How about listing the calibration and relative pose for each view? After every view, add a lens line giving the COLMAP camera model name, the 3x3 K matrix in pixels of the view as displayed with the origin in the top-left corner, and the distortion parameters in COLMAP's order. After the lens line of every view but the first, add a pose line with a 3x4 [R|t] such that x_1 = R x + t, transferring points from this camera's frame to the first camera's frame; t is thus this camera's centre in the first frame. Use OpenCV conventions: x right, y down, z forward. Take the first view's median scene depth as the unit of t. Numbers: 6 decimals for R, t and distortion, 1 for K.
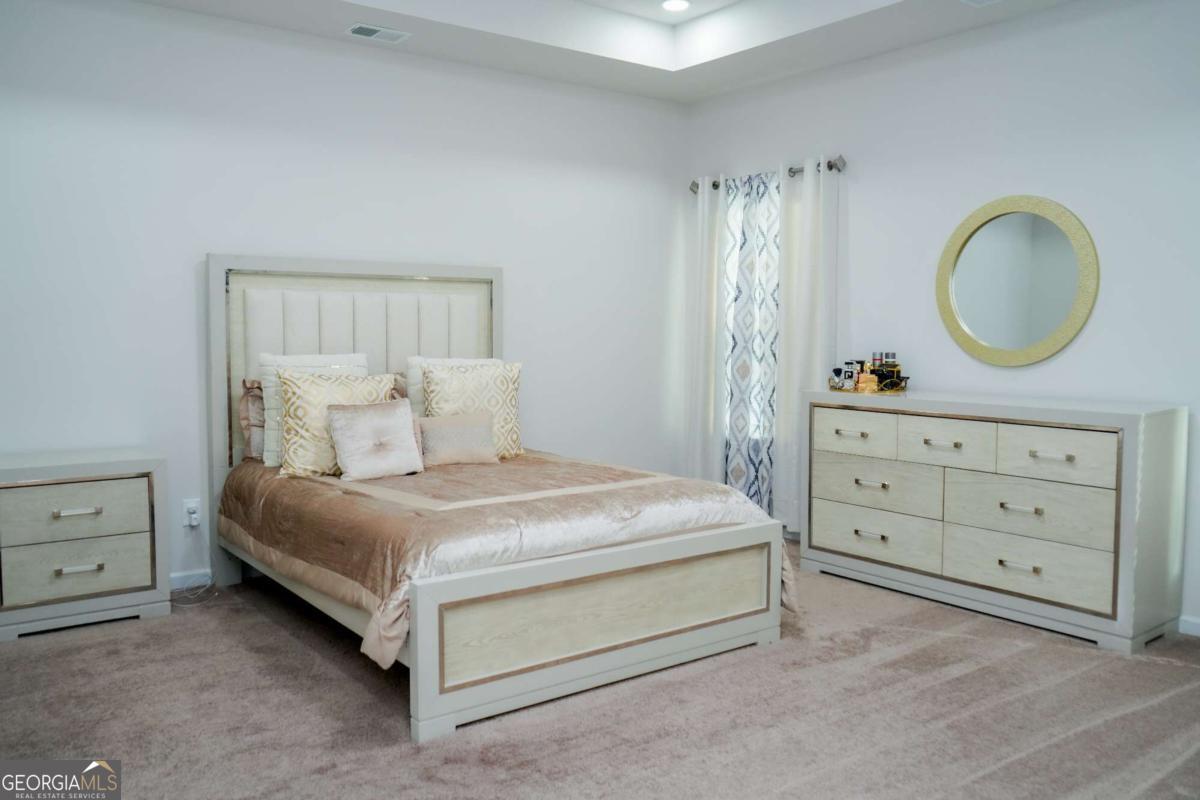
lens RADIAL K [[956.8, 0, 596.6], [0, 956.8, 397.4], [0, 0, 1]] dist [-0.010728, 0.009246]
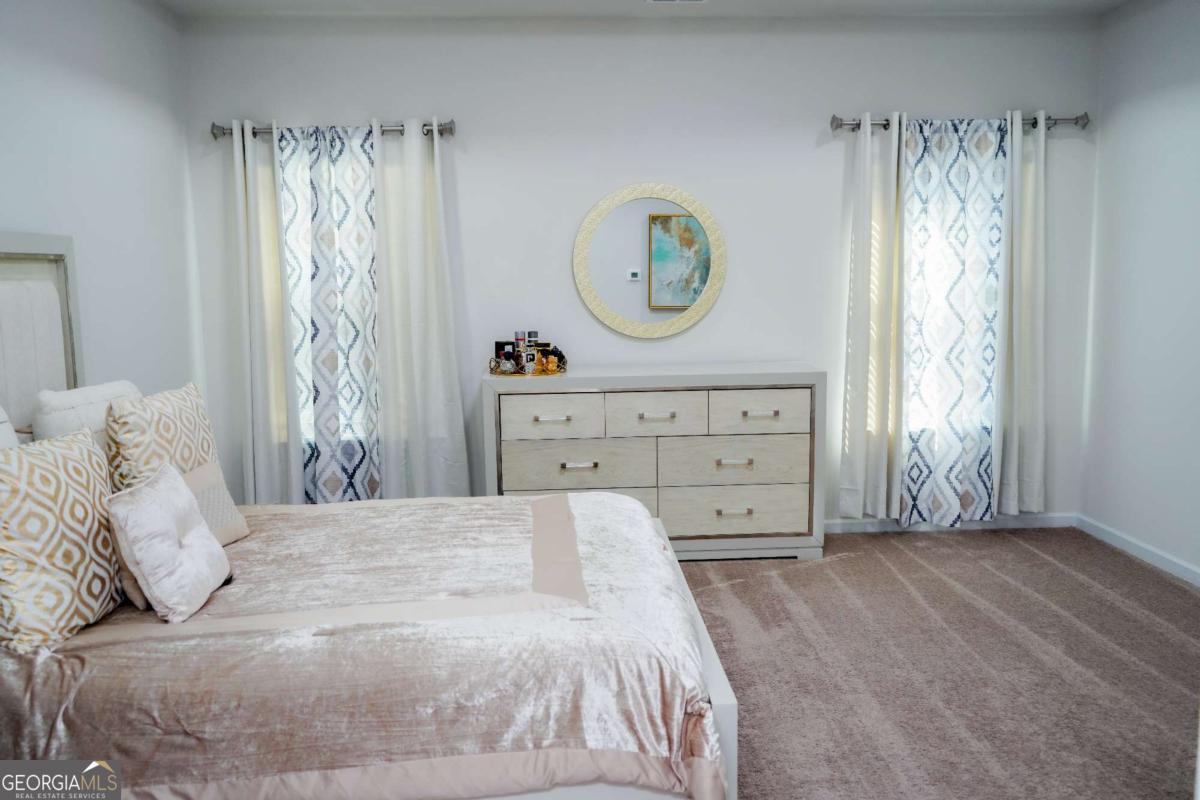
lens RADIAL K [[956.8, 0, 596.6], [0, 956.8, 397.4], [0, 0, 1]] dist [-0.010728, 0.009246]
pose [[0.562915, -0.121691, 0.817507, -0.600659], [0.080614, 0.992470, 0.092226, -0.082986], [-0.822574, 0.013987, 0.568486, 0.493119]]
